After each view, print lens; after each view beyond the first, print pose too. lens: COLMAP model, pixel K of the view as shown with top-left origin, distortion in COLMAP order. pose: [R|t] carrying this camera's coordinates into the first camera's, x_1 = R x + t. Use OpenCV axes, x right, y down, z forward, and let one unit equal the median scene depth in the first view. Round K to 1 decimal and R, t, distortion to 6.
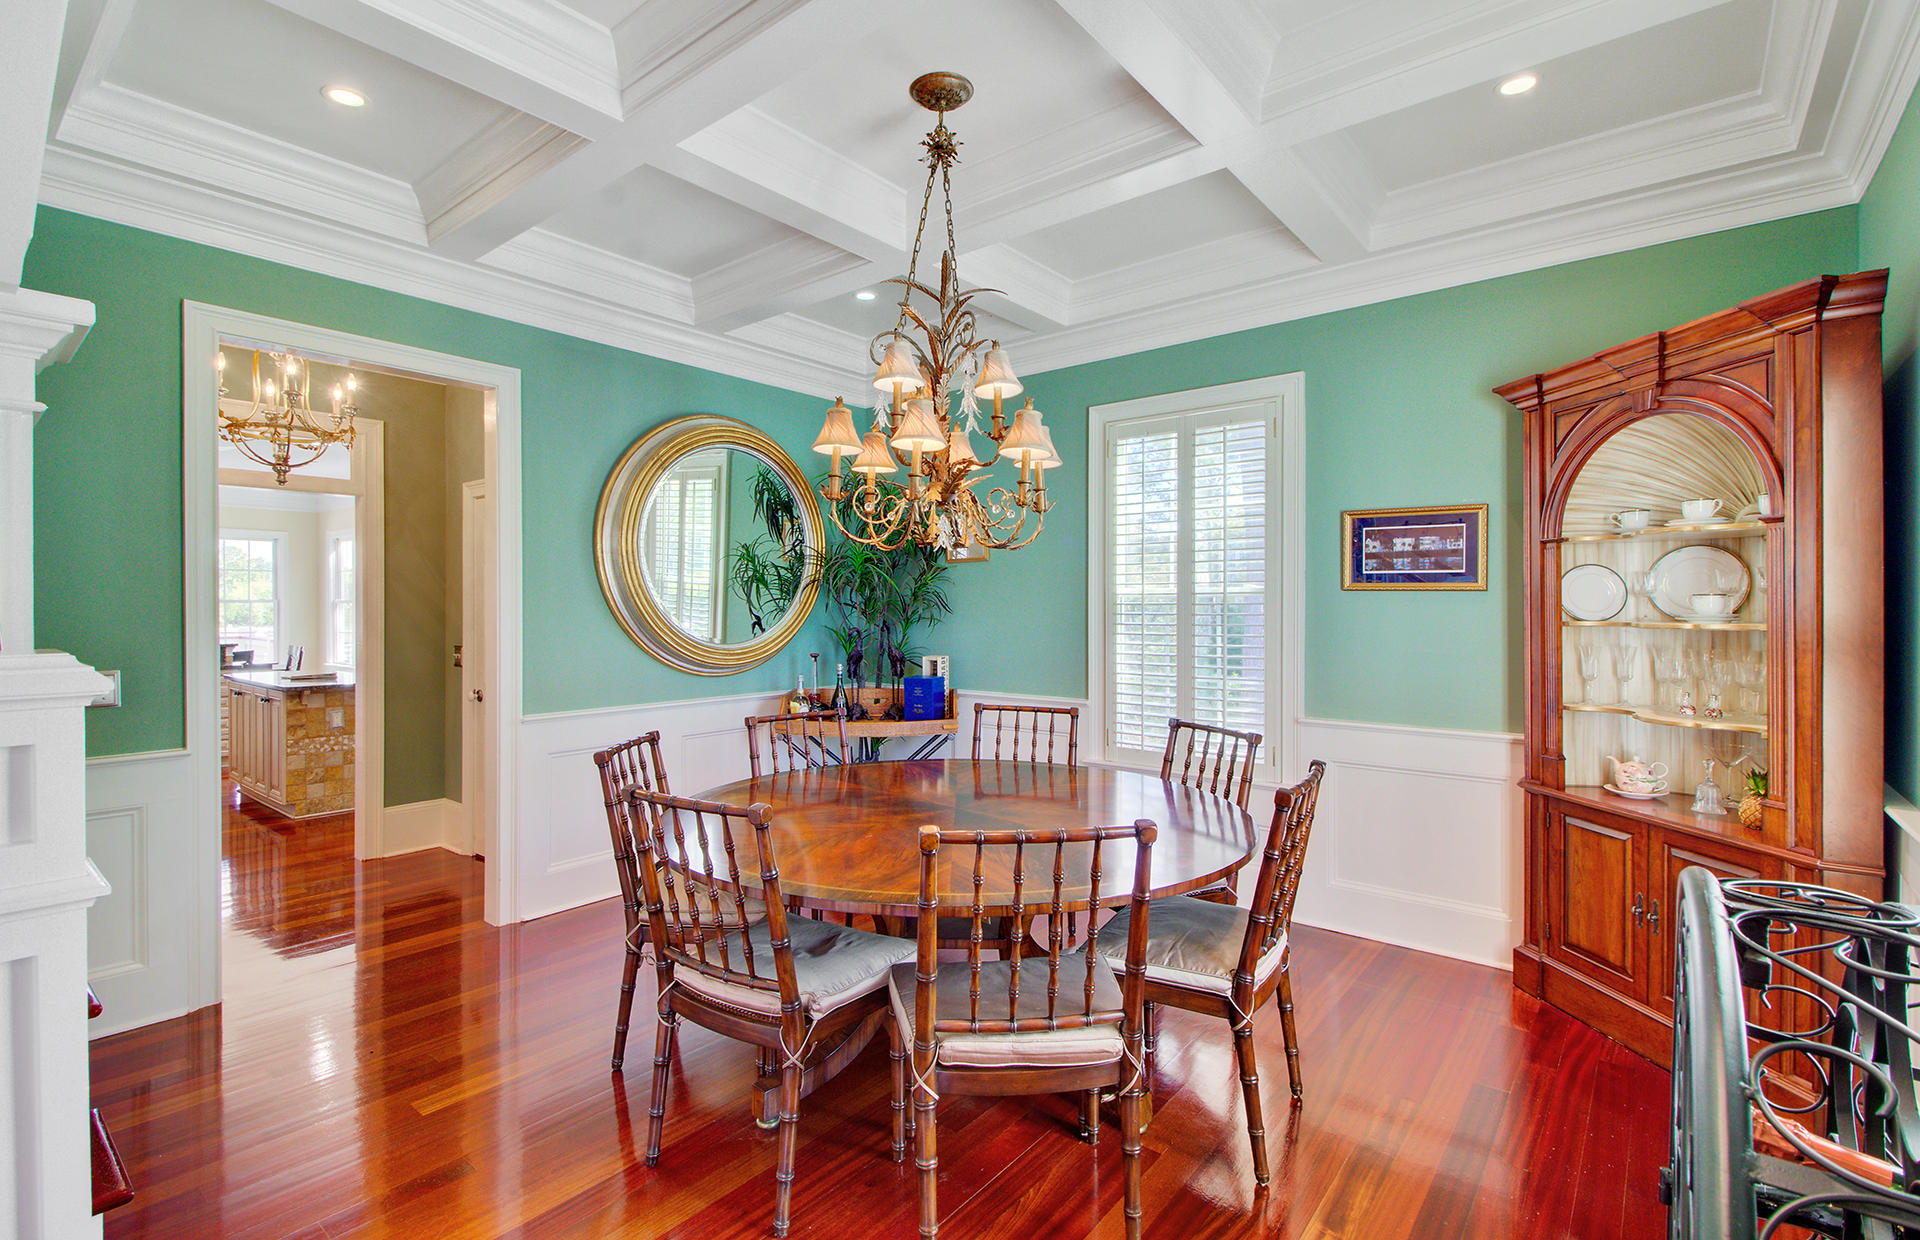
lens RADIAL K [[884.5, 0, 956.0], [0, 884.5, 612.2], [0, 0, 1]] dist [0.004114, -0.000867]
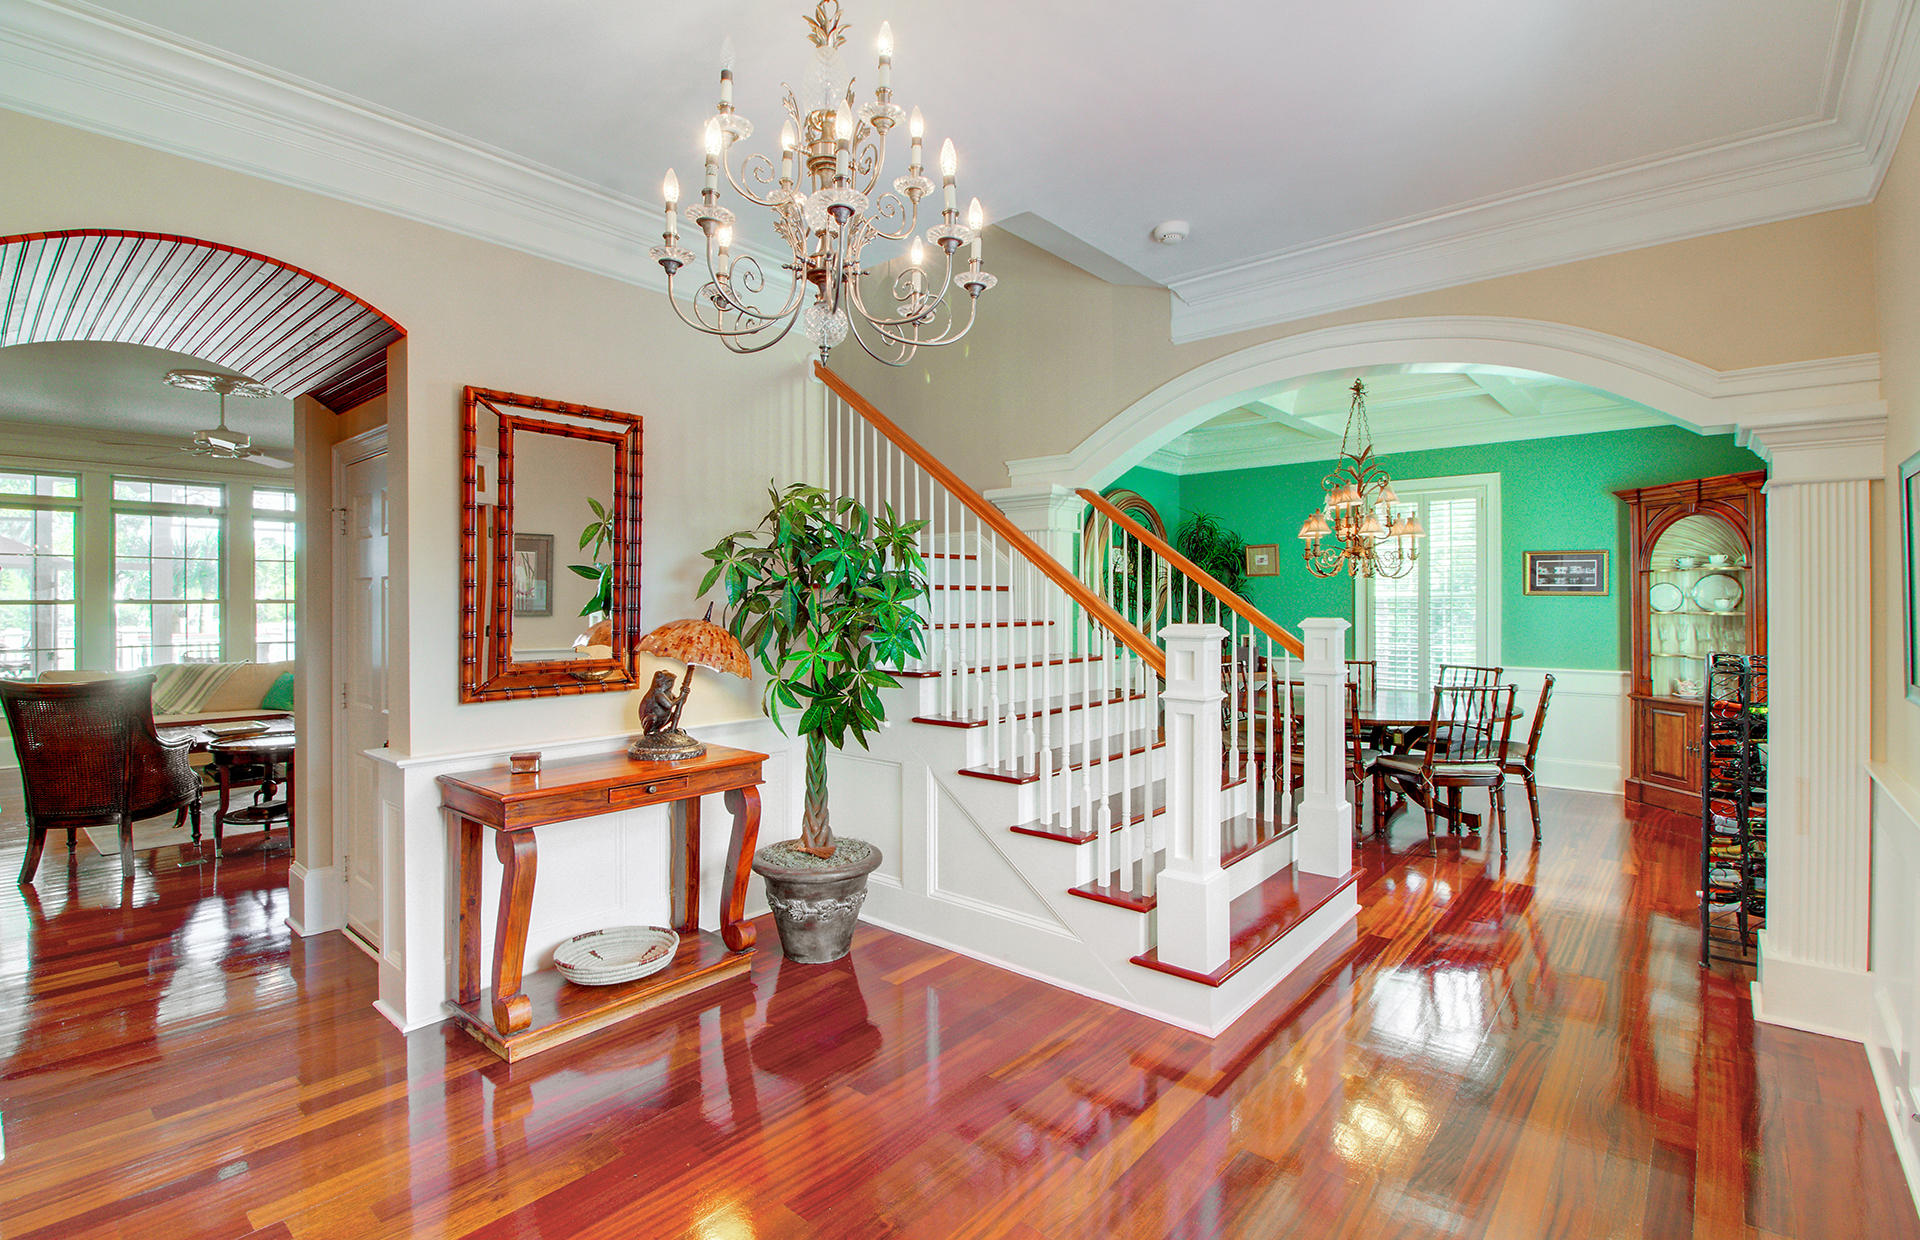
lens RADIAL K [[884.5, 0, 1013.8], [0, 884.5, 606.2], [0, 0, 1]] dist [0.004114, -0.000867]
pose [[0.999920, -0.002252, 0.012439, -0.776103], [0.002279, 0.999995, -0.002163, -0.001558], [-0.012434, 0.002191, 0.999920, -0.978980]]
